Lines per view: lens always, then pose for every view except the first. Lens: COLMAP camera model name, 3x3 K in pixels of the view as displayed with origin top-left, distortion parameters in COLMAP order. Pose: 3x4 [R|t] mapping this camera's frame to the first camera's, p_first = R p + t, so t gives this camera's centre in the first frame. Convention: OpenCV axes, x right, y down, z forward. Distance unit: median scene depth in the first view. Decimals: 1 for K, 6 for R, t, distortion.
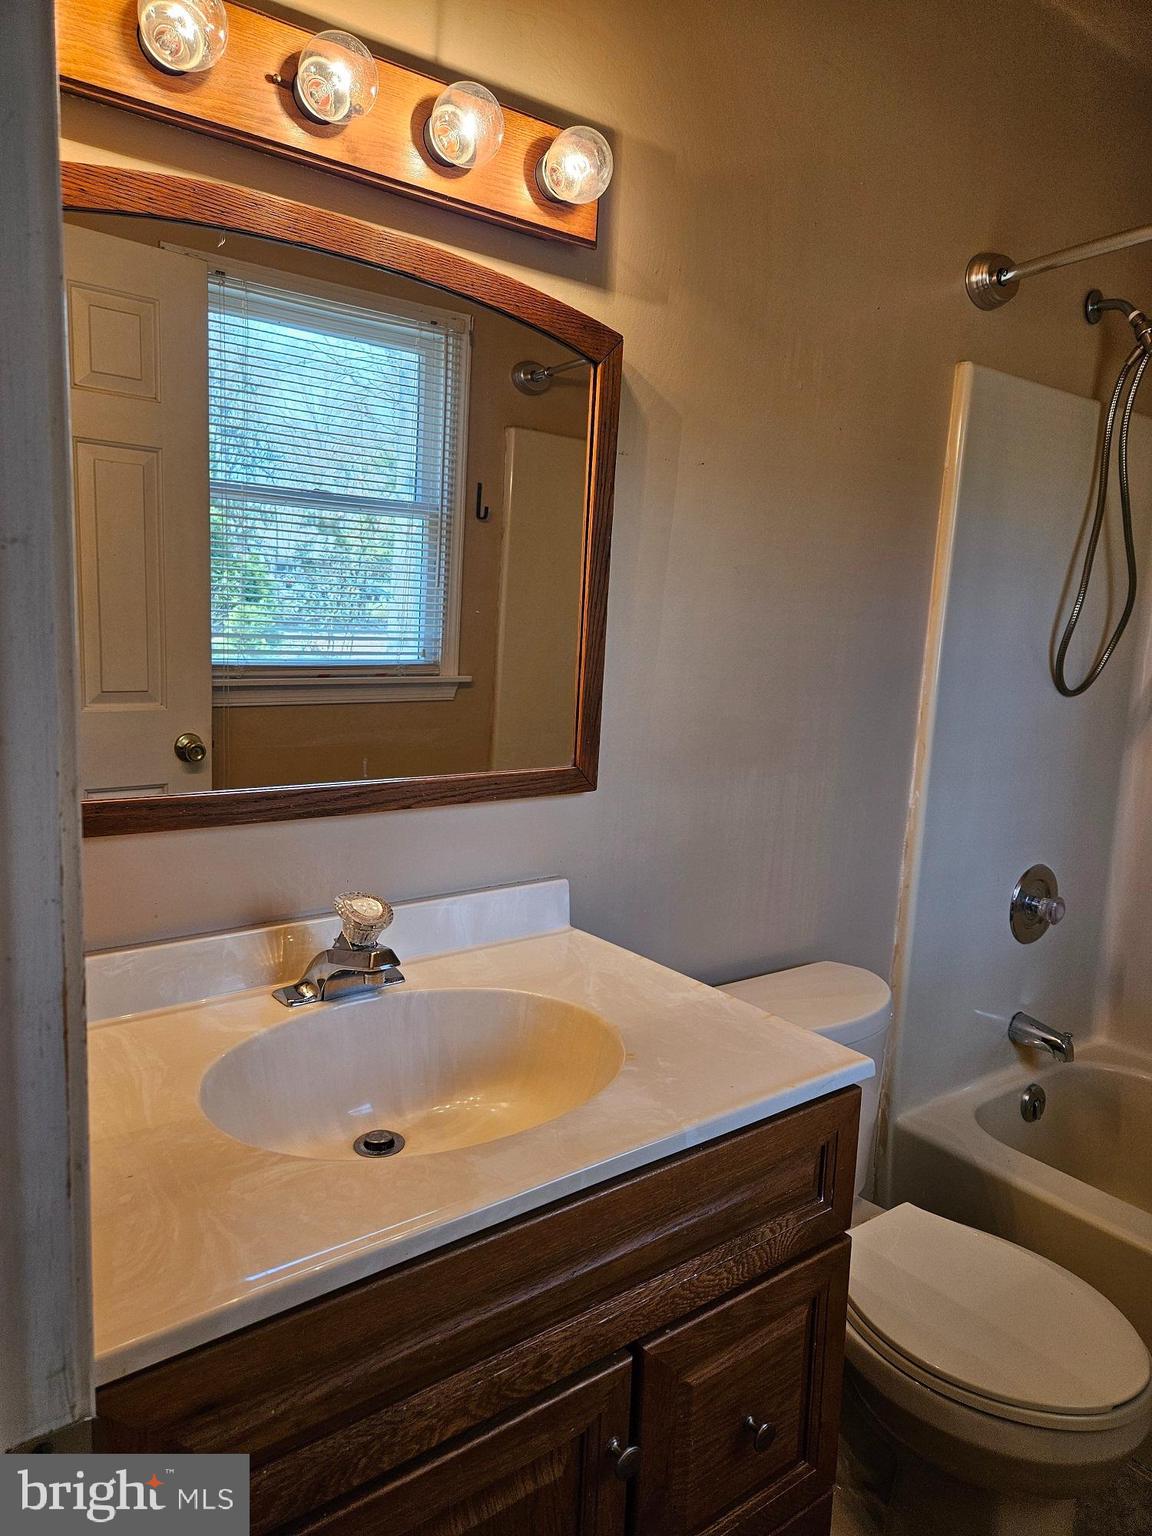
lens RADIAL K [[1024.2, 0, 577.7], [0, 1024.2, 769.0], [0, 0, 1]] dist [0.063616, -0.045924]
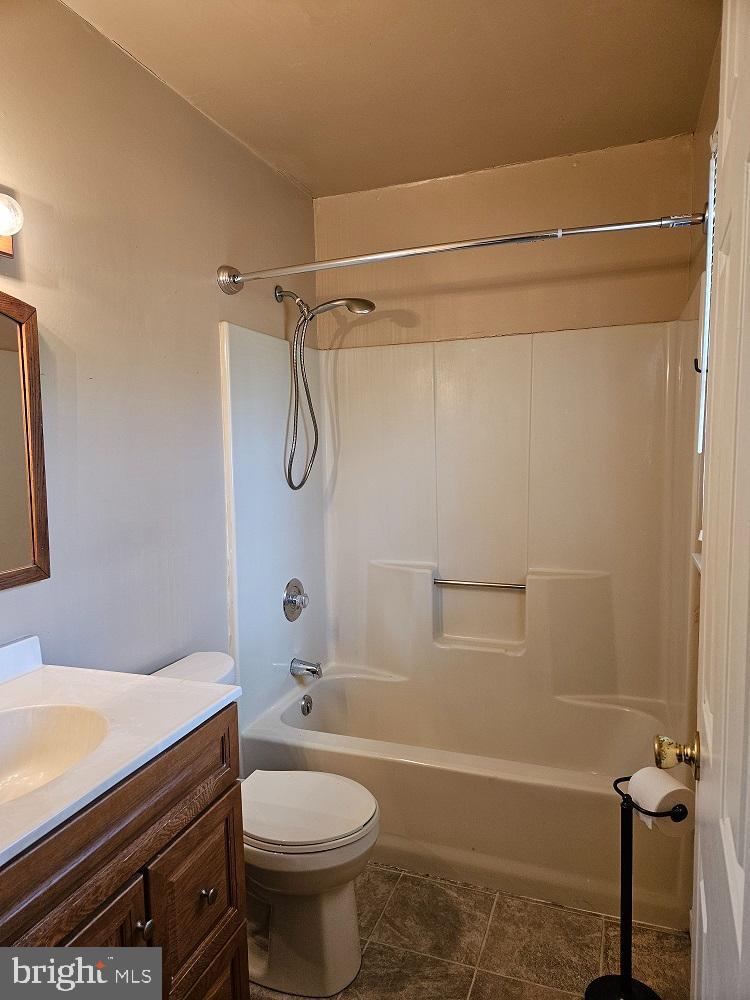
lens RADIAL K [[666.8, 0, 372.1], [0, 666.8, 500.5], [0, 0, 1]] dist [0.063616, -0.045924]
pose [[0.837128, -0.105767, 0.536684, -0.118193], [0.137011, 0.990396, -0.018529, -0.010245], [-0.529570, 0.089043, 0.843580, -0.189654]]
